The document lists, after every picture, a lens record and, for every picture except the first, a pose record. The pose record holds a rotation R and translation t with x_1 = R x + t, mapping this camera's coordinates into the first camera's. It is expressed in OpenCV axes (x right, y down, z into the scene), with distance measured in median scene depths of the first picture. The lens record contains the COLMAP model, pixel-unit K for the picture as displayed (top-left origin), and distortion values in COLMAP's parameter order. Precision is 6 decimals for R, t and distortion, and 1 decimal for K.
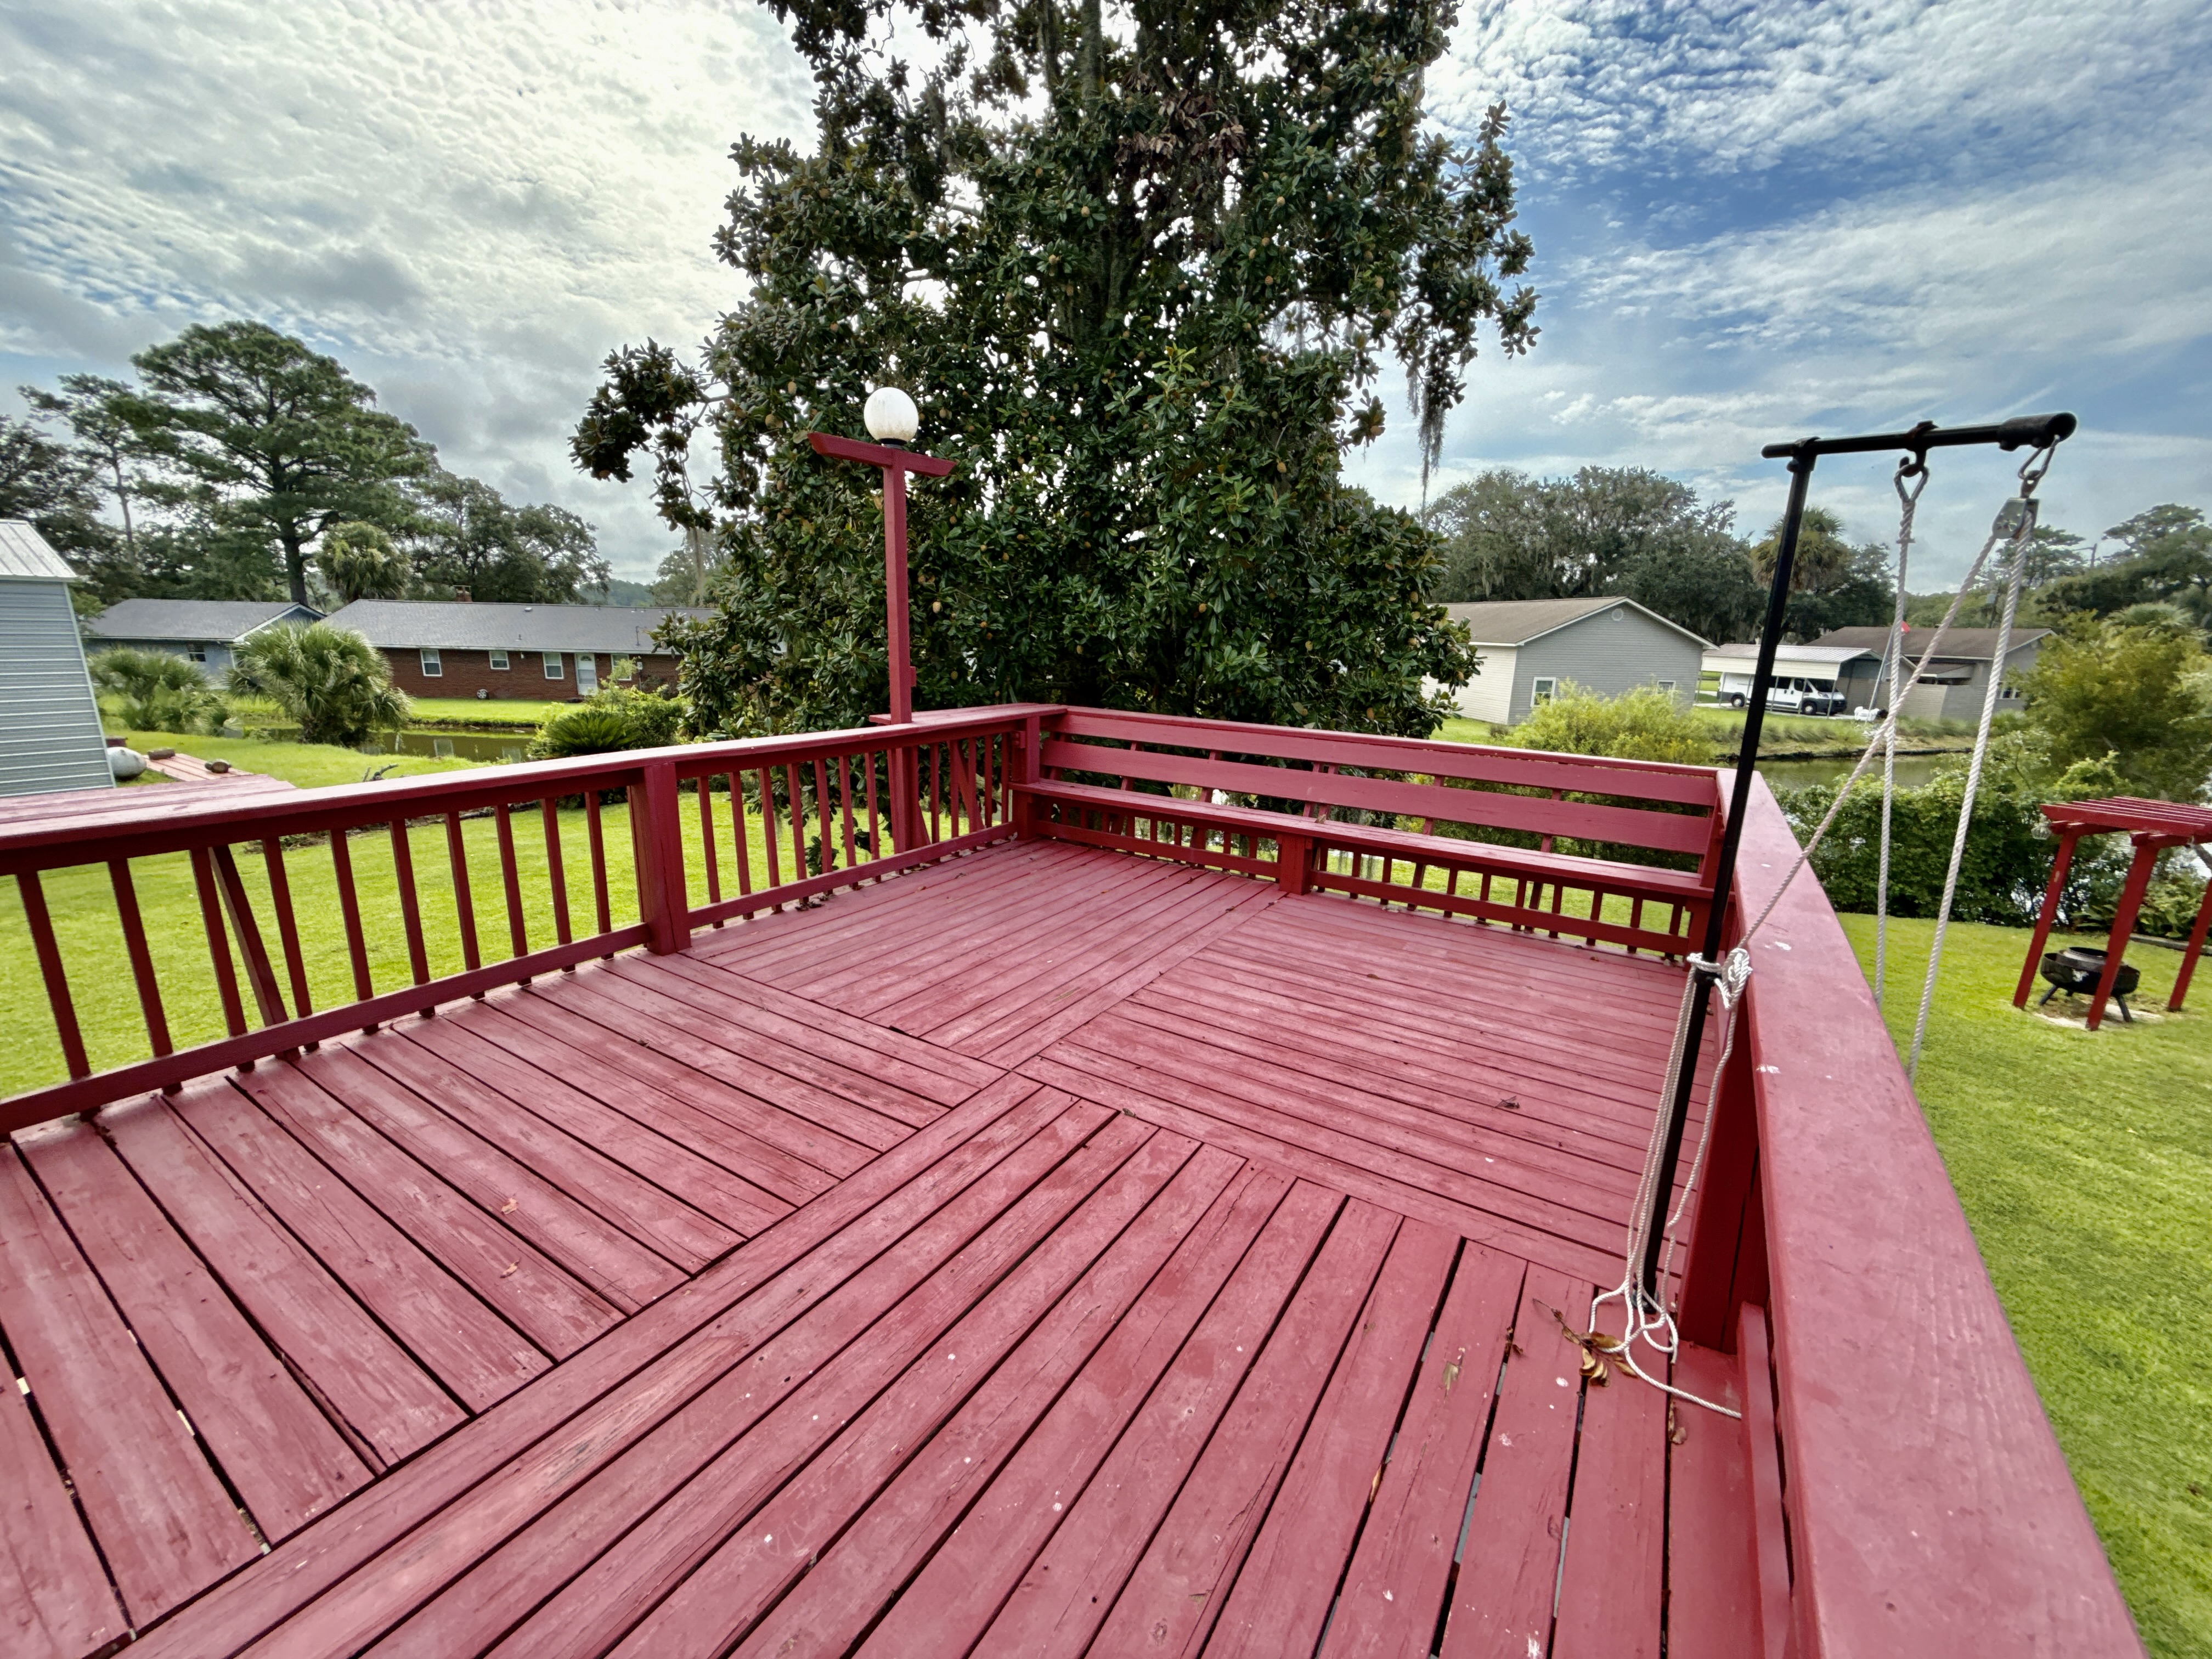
lens RADIAL K [[878.4, 0, 1106.1], [0, 878.4, 834.4], [0, 0, 1]] dist [0.000402, 0.000132]
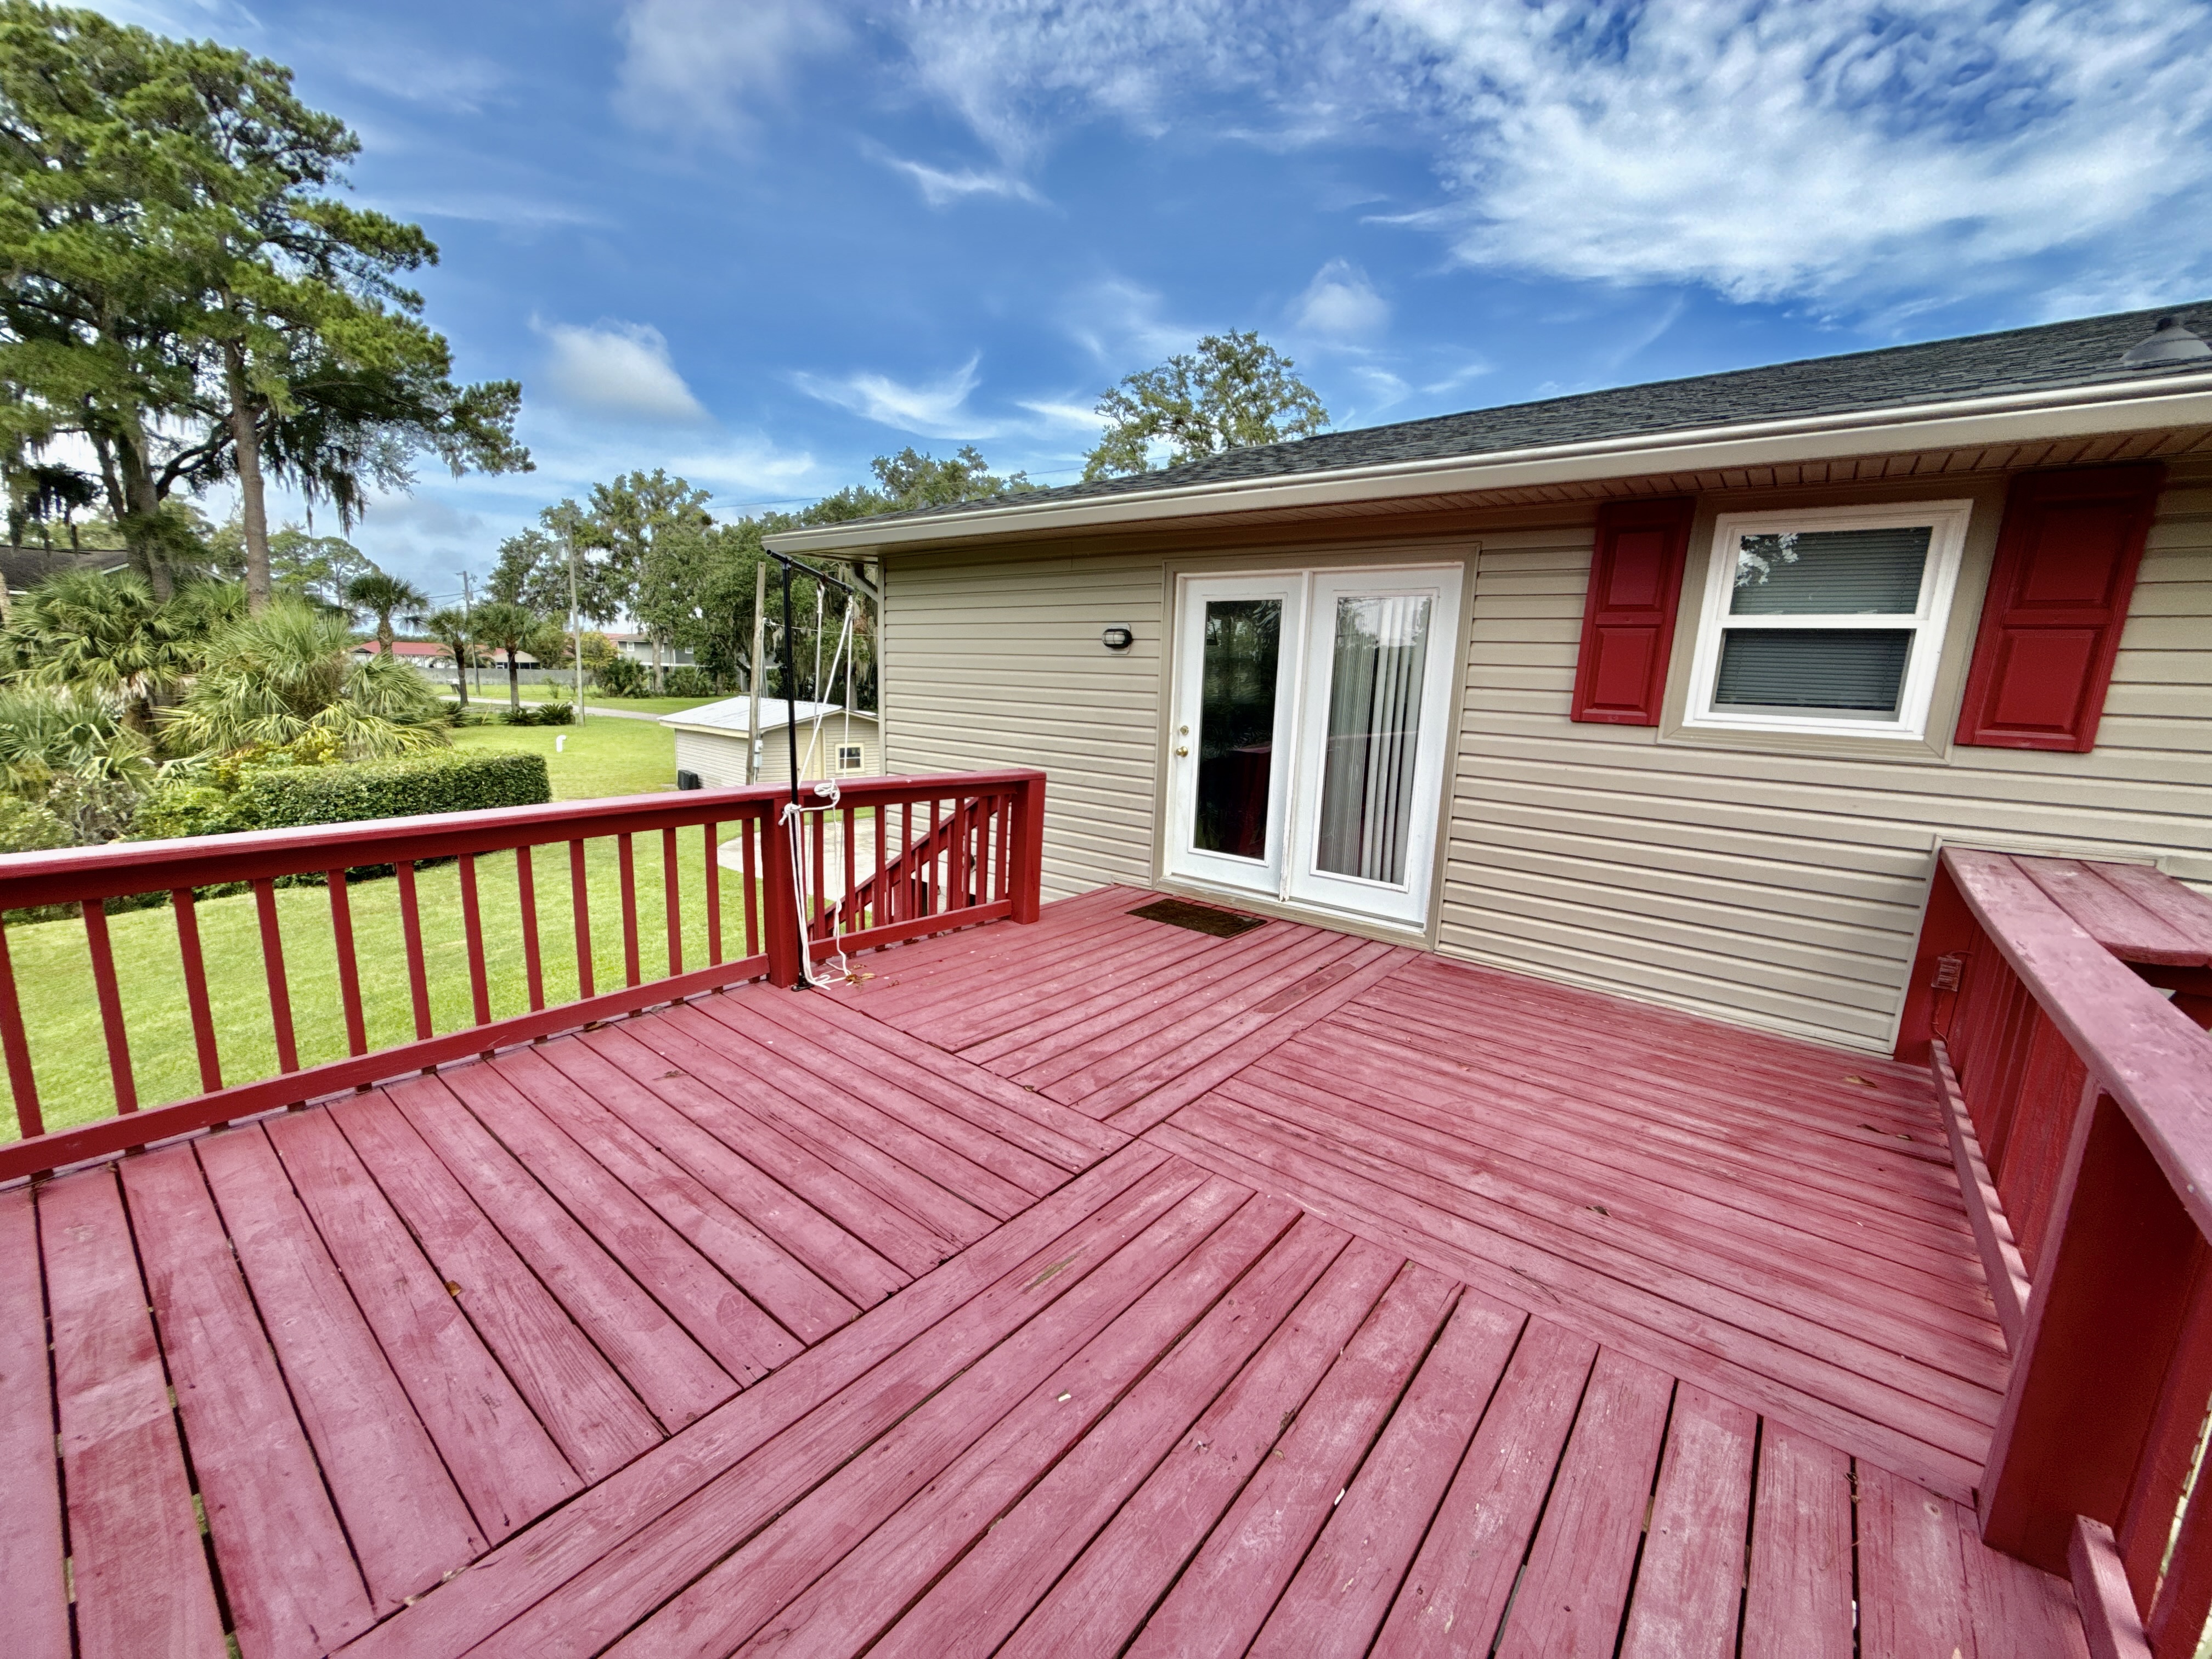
lens RADIAL K [[878.4, 0, 1106.1], [0, 878.4, 834.4], [0, 0, 1]] dist [0.000402, 0.000132]
pose [[-0.992142, -0.081842, 0.094636, -0.133400], [-0.035704, 0.910133, 0.412774, -0.390623], [-0.119913, 0.406152, -0.905904, 1.656064]]
